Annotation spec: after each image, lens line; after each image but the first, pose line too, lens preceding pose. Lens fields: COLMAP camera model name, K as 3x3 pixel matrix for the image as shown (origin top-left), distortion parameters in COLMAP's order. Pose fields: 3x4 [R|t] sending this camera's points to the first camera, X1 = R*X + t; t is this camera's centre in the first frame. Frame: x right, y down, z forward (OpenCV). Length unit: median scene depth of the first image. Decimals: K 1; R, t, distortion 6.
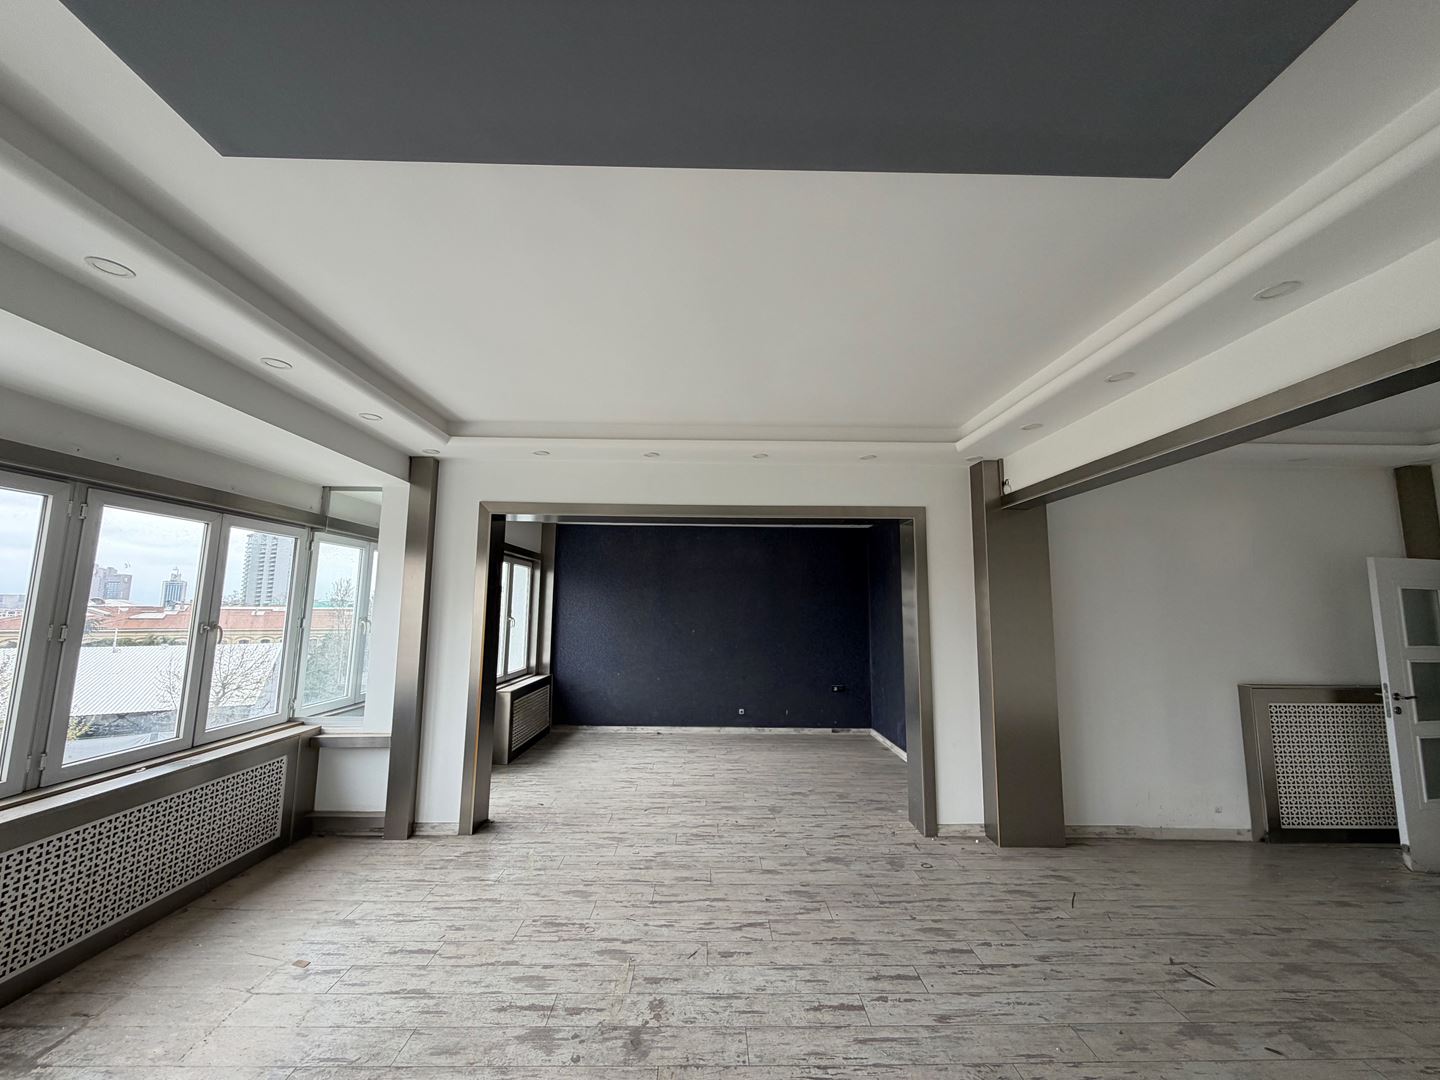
lens RADIAL K [[573.9, 0, 714.8], [0, 573.9, 553.3], [0, 0, 1]] dist [0.001349, -0.000378]
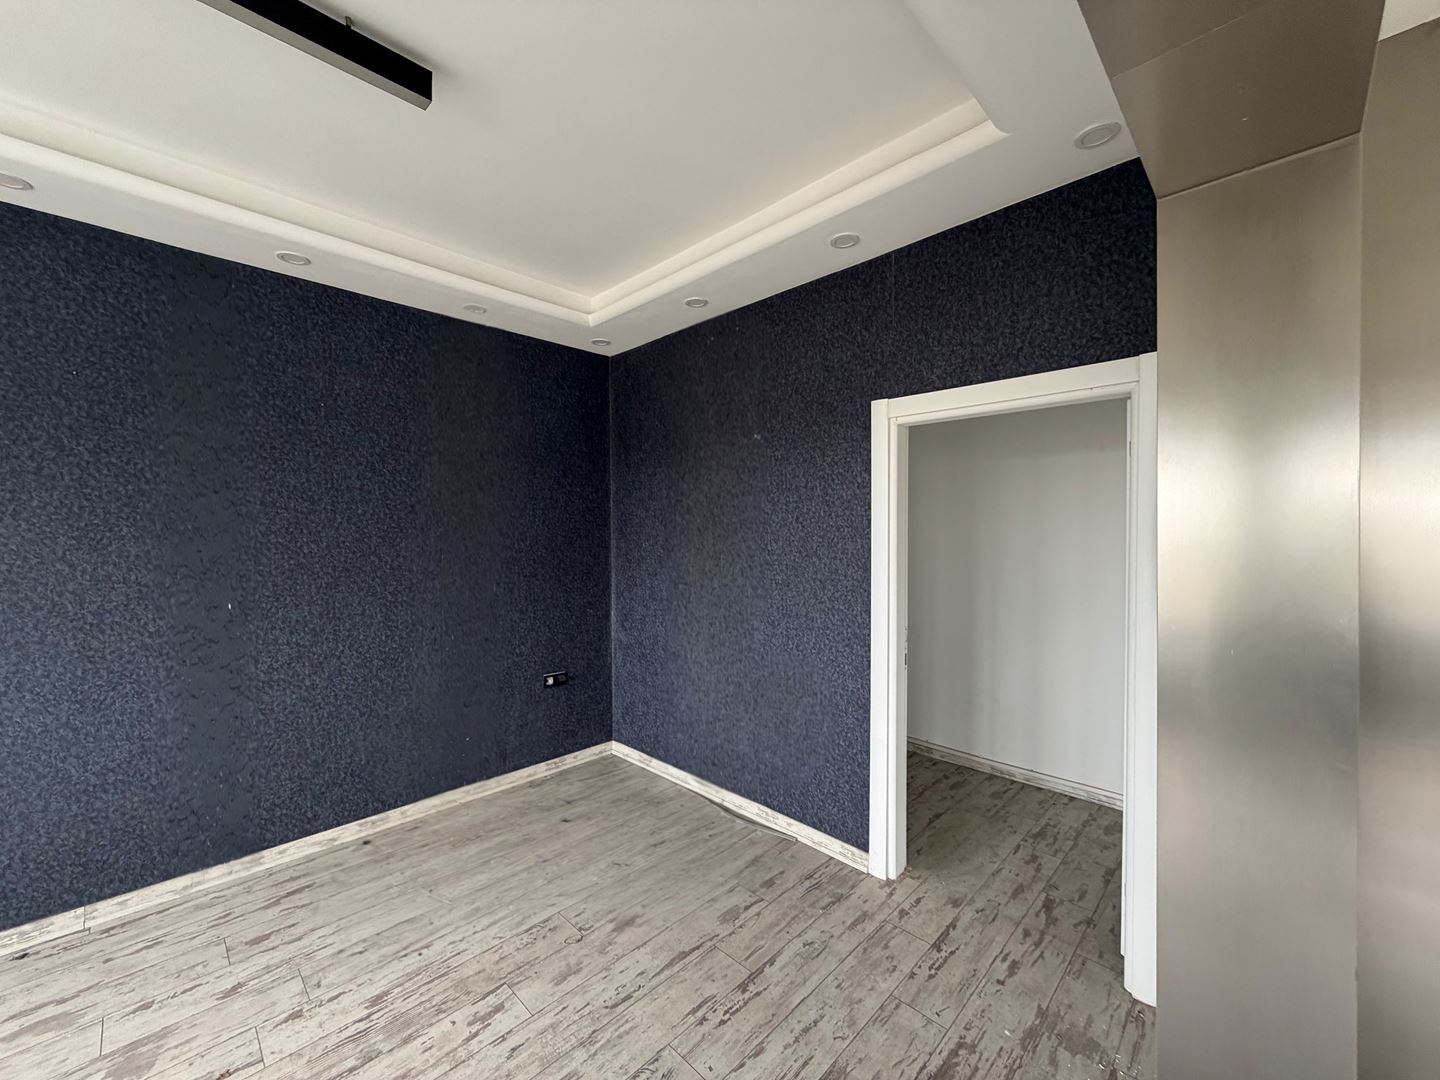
lens RADIAL K [[573.9, 0, 716.1], [0, 573.9, 537.4], [0, 0, 1]] dist [0.001349, -0.000378]
pose [[0.713974, -0.022689, 0.699804, -0.051713], [-0.058037, 0.994118, 0.091444, 0.141285], [-0.697762, -0.105903, 0.708458, 1.251087]]
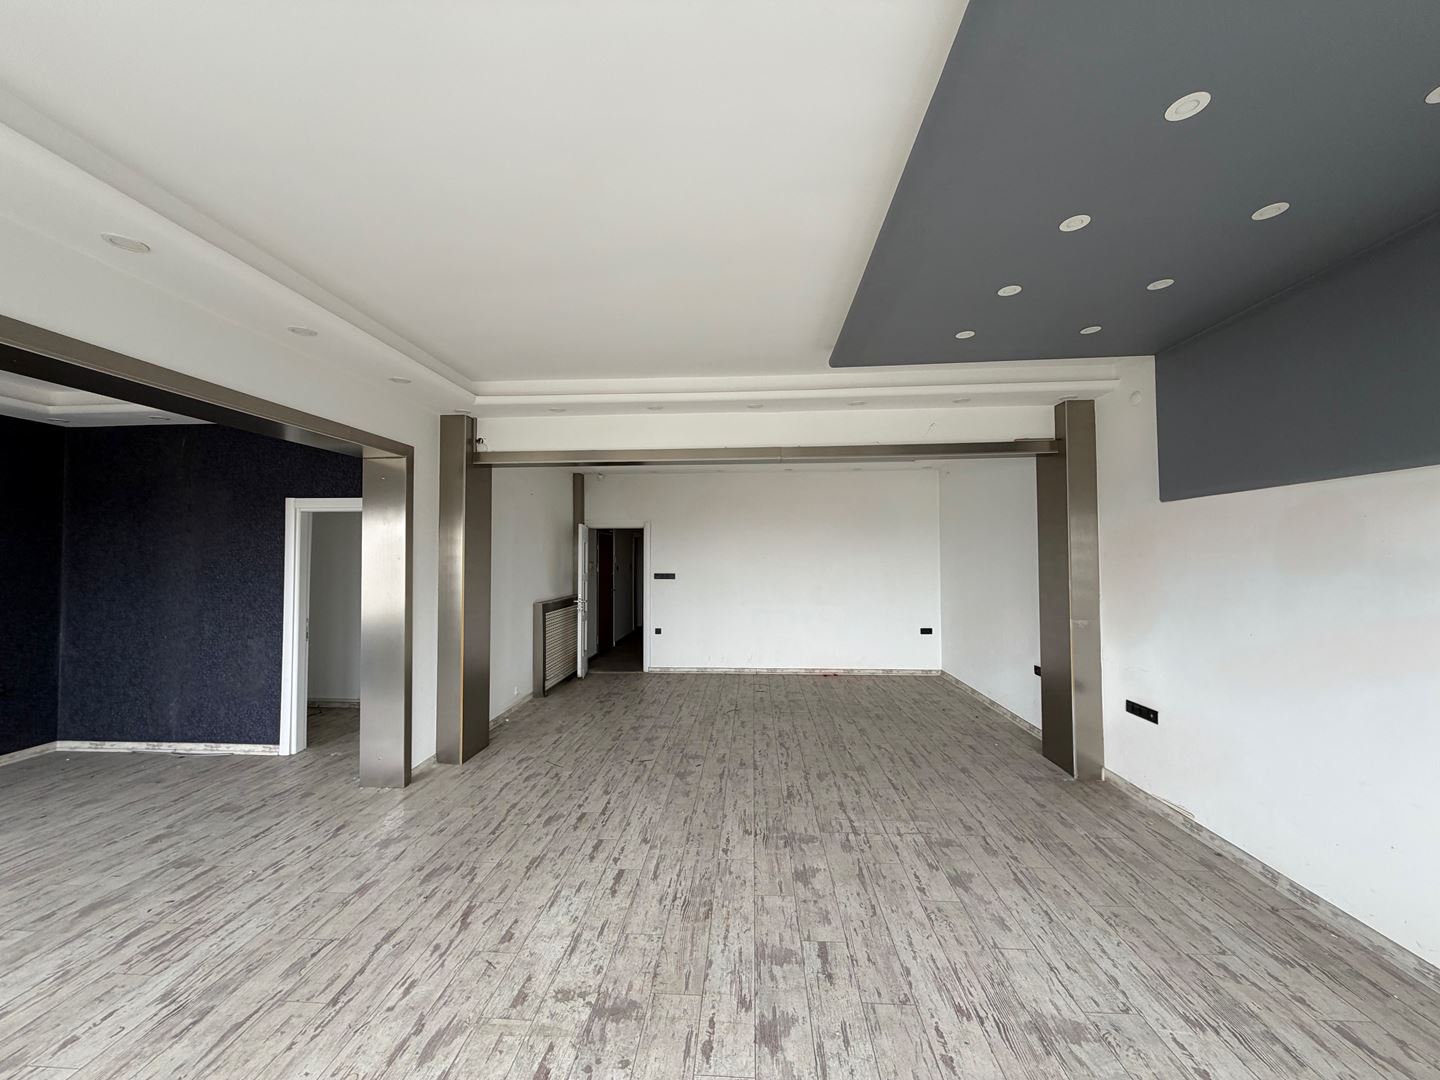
lens RADIAL K [[573.9, 0, 714.4], [0, 573.9, 539.0], [0, 0, 1]] dist [0.001349, -0.000378]
pose [[0.082072, 0.022476, 0.996373, -0.670846], [-0.092476, 0.995604, -0.014842, 0.048500], [-0.992327, -0.090922, 0.083790, 0.514536]]
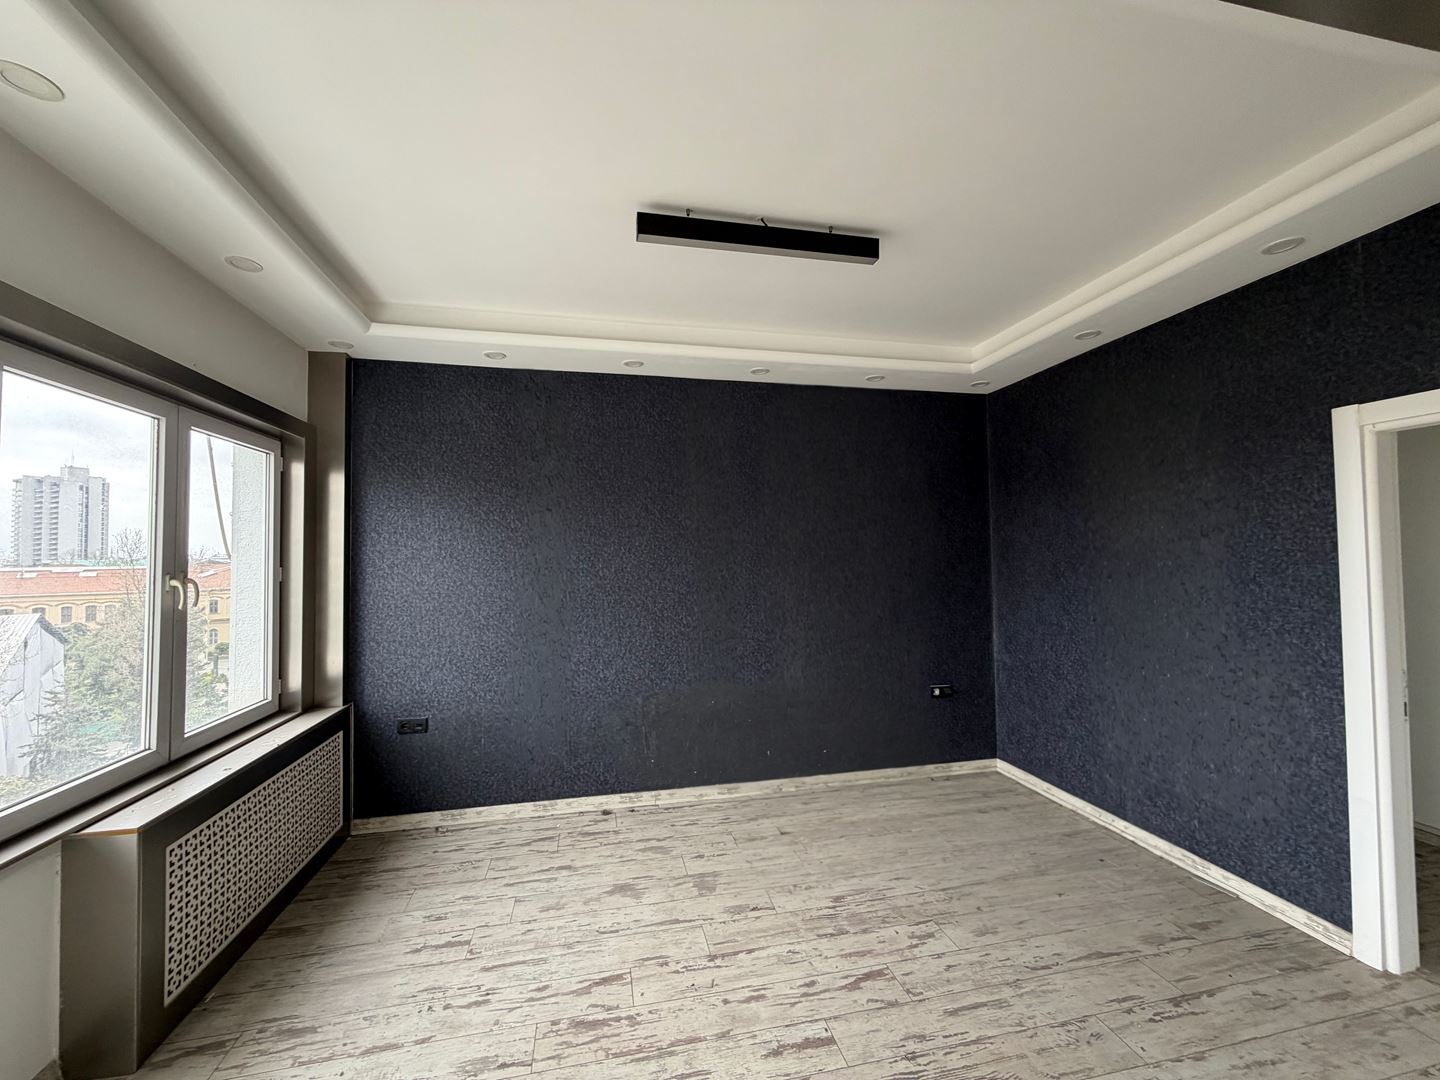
lens RADIAL K [[573.9, 0, 715.4], [0, 573.9, 540.0], [0, 0, 1]] dist [0.001349, -0.000378]
pose [[0.980515, -0.016556, 0.195745, -0.205665], [0.003228, 0.997666, 0.068212, 0.125530], [-0.196417, -0.066252, 0.978280, 1.142630]]
